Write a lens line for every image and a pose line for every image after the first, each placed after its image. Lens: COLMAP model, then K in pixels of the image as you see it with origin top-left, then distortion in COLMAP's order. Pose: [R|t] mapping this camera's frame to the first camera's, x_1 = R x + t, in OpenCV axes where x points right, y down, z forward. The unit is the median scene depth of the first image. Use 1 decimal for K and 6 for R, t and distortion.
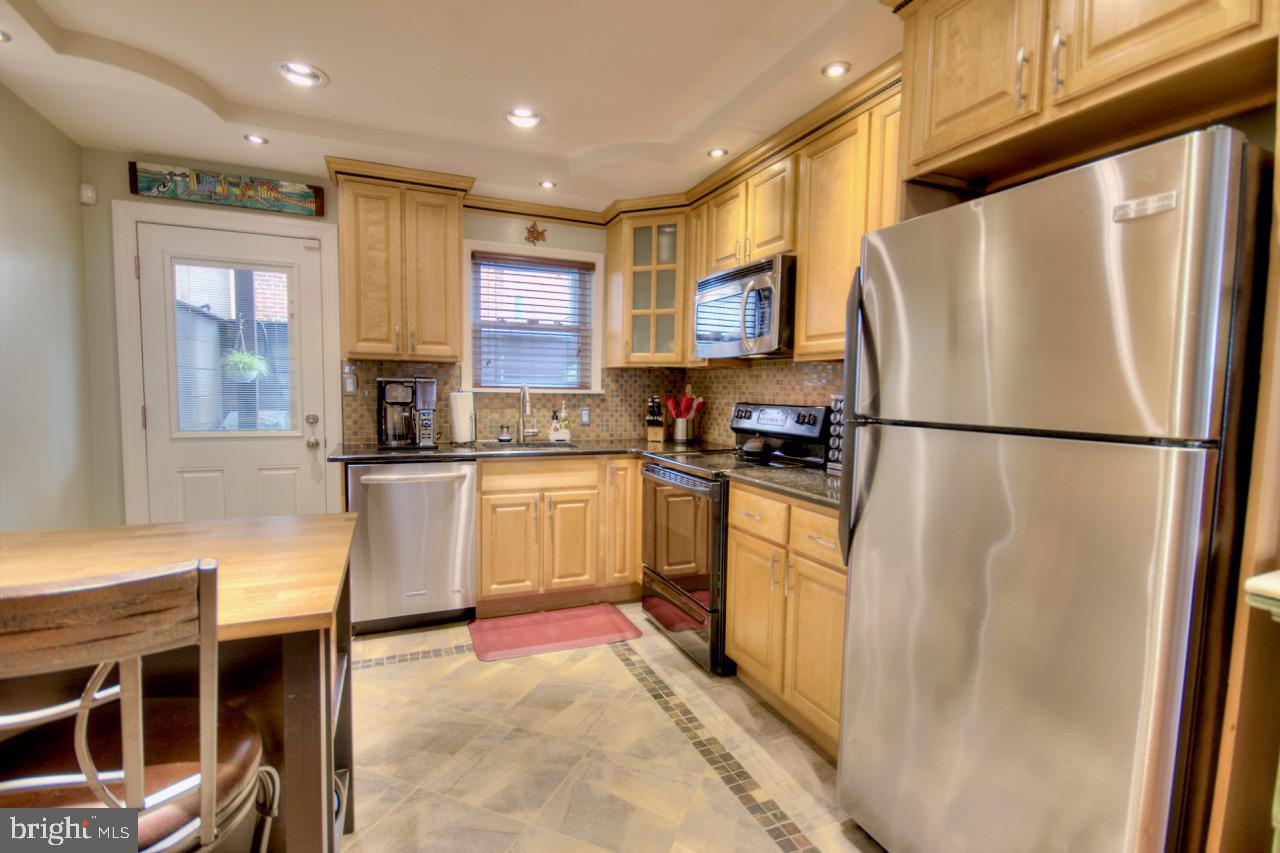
lens RADIAL K [[591.8, 0, 635.9], [0, 591.8, 431.1], [0, 0, 1]] dist [0.006926, -0.007141]
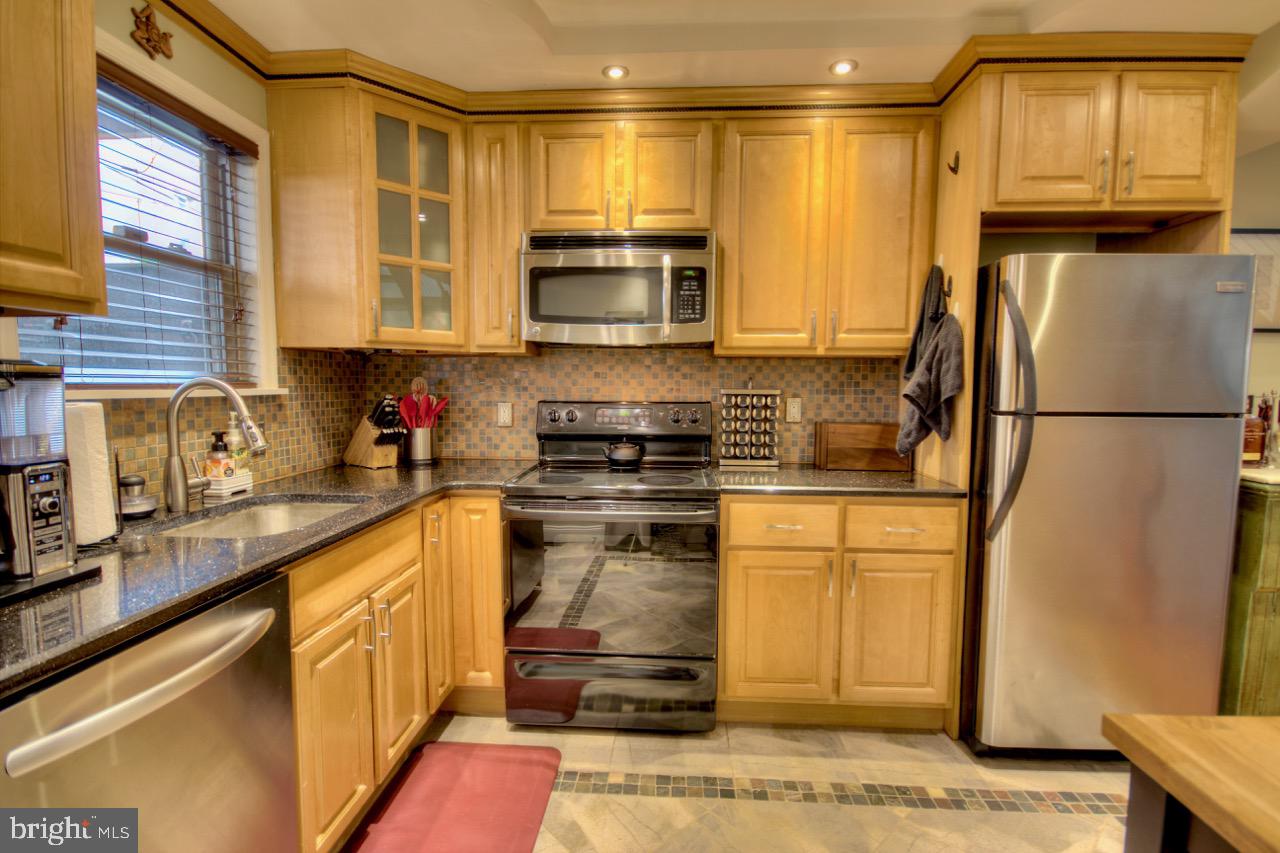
lens RADIAL K [[591.8, 0, 639.4], [0, 591.8, 431.1], [0, 0, 1]] dist [0.006926, -0.007141]
pose [[0.436012, -0.084501, 0.895965, -0.503621], [0.064487, 0.995956, 0.062549, -0.053031], [-0.897627, 0.030506, 0.439699, 0.582428]]
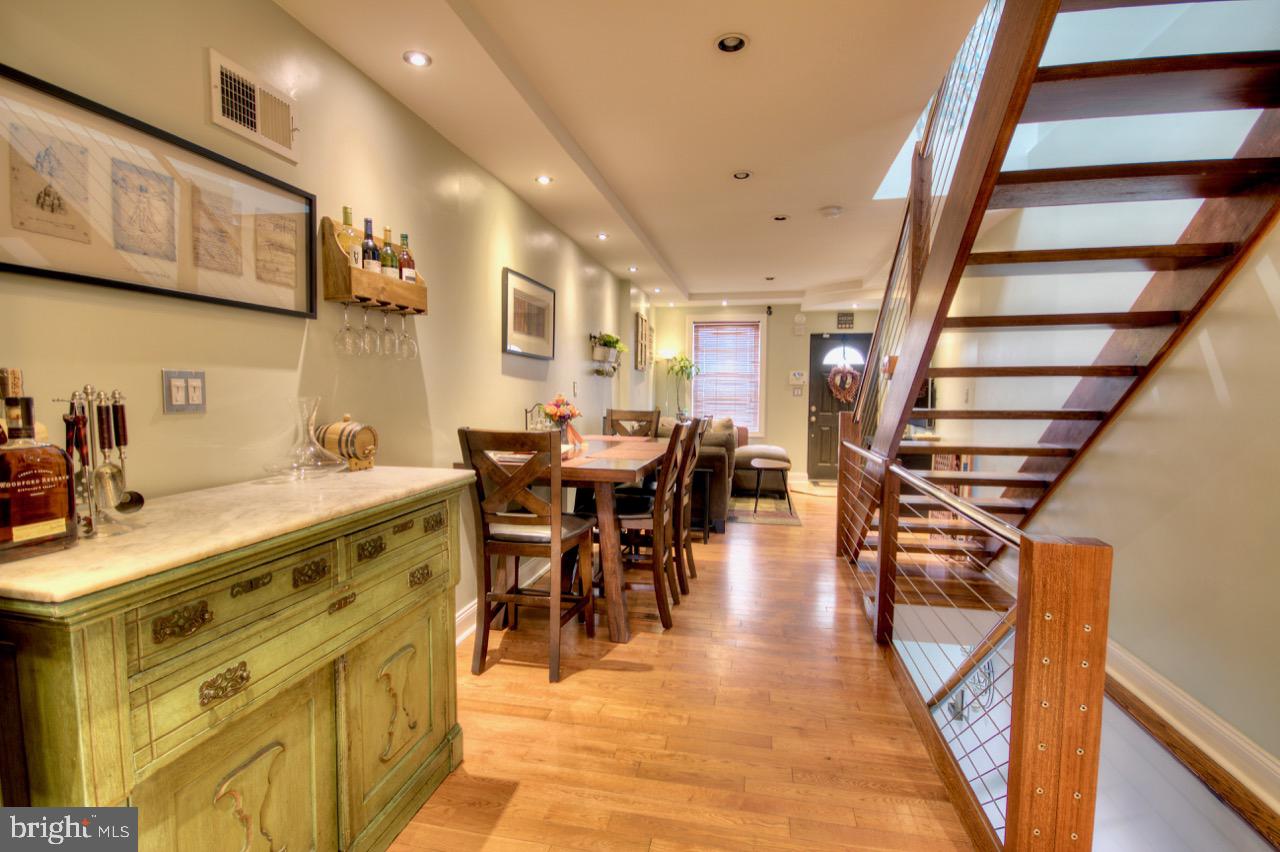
lens RADIAL K [[591.8, 0, 639.3], [0, 591.8, 431.6], [0, 0, 1]] dist [0.006926, -0.007141]
pose [[-0.827827, -0.061393, 0.557614, -0.060836], [0.021689, 0.989748, 0.141170, -0.028146], [-0.560564, 0.128958, -0.818008, 0.343209]]
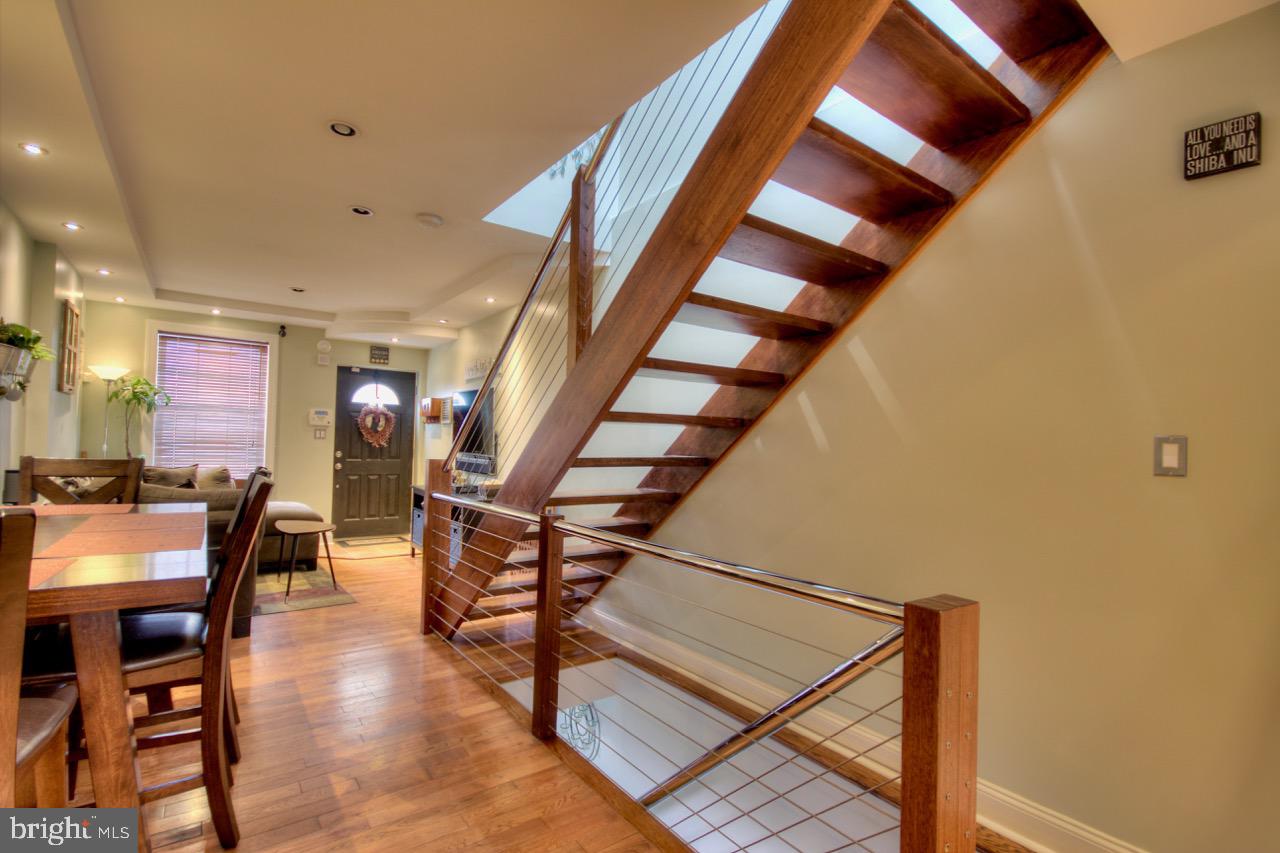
lens RADIAL K [[591.8, 0, 639.5], [0, 591.8, 431.9], [0, 0, 1]] dist [0.006926, -0.007141]
pose [[-0.969147, -0.047962, -0.241771, 0.222317], [-0.061741, 0.996852, 0.049738, -0.002782], [0.238624, 0.063130, -0.969058, 0.151976]]
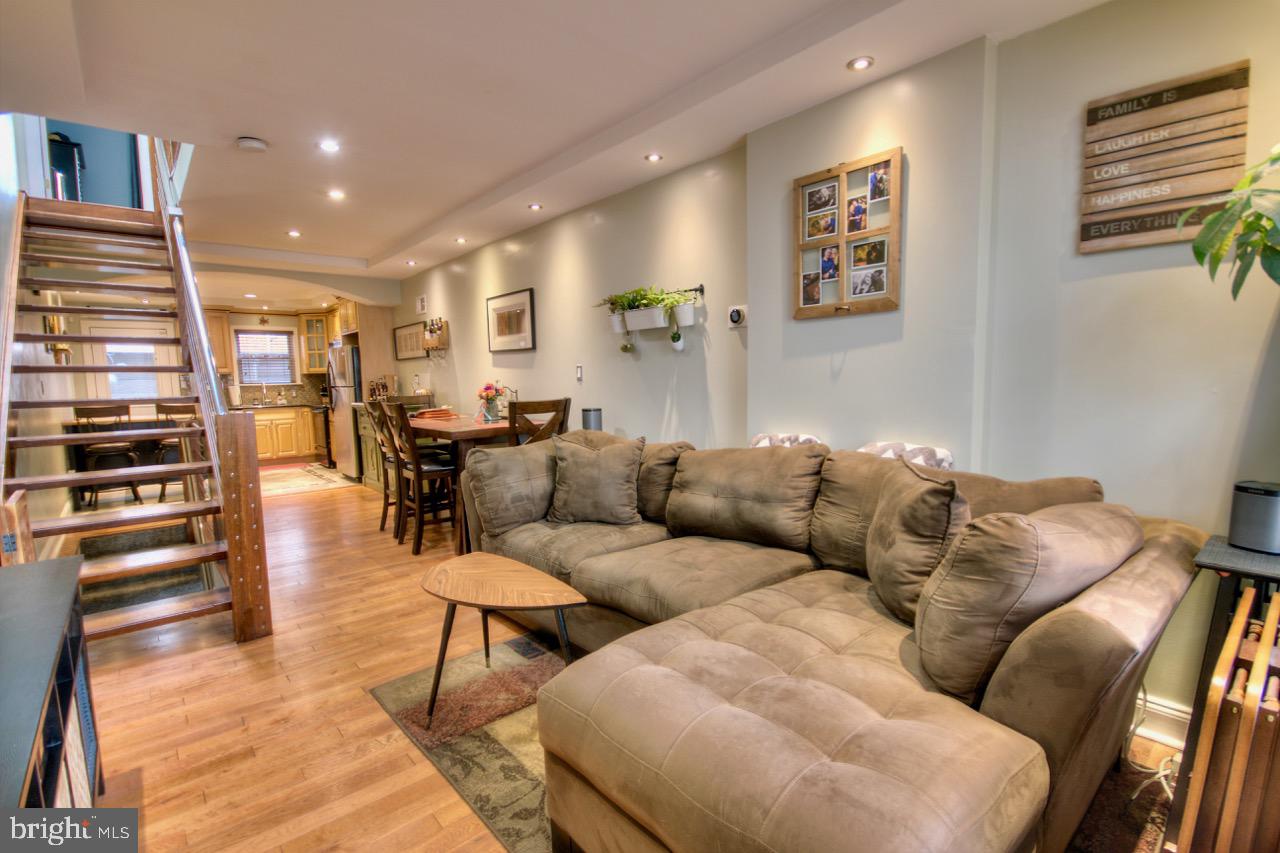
lens RADIAL K [[591.8, 0, 638.7], [0, 591.8, 436.3], [0, 0, 1]] dist [0.006926, -0.007141]
pose [[0.950796, -0.066638, 0.302567, 0.635487], [0.058493, 0.997642, 0.035914, 0.178201], [-0.304247, -0.016448, 0.952451, -2.177785]]
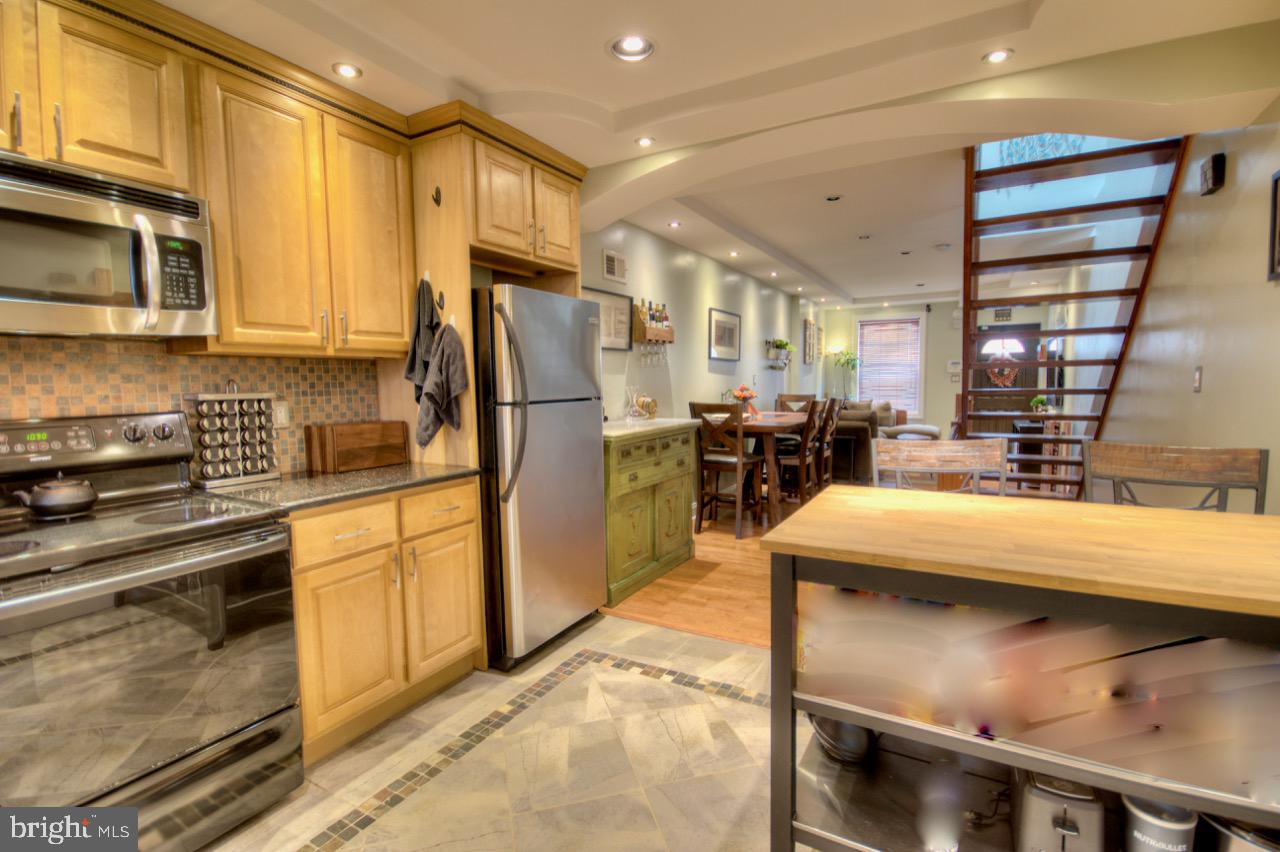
lens RADIAL K [[591.8, 0, 639.1], [0, 591.8, 431.5], [0, 0, 1]] dist [0.006926, -0.007141]
pose [[-0.616894, -0.075023, 0.783463, -0.531925], [0.060877, 0.987916, 0.142535, -0.075386], [-0.784689, 0.135624, -0.604872, 0.856542]]
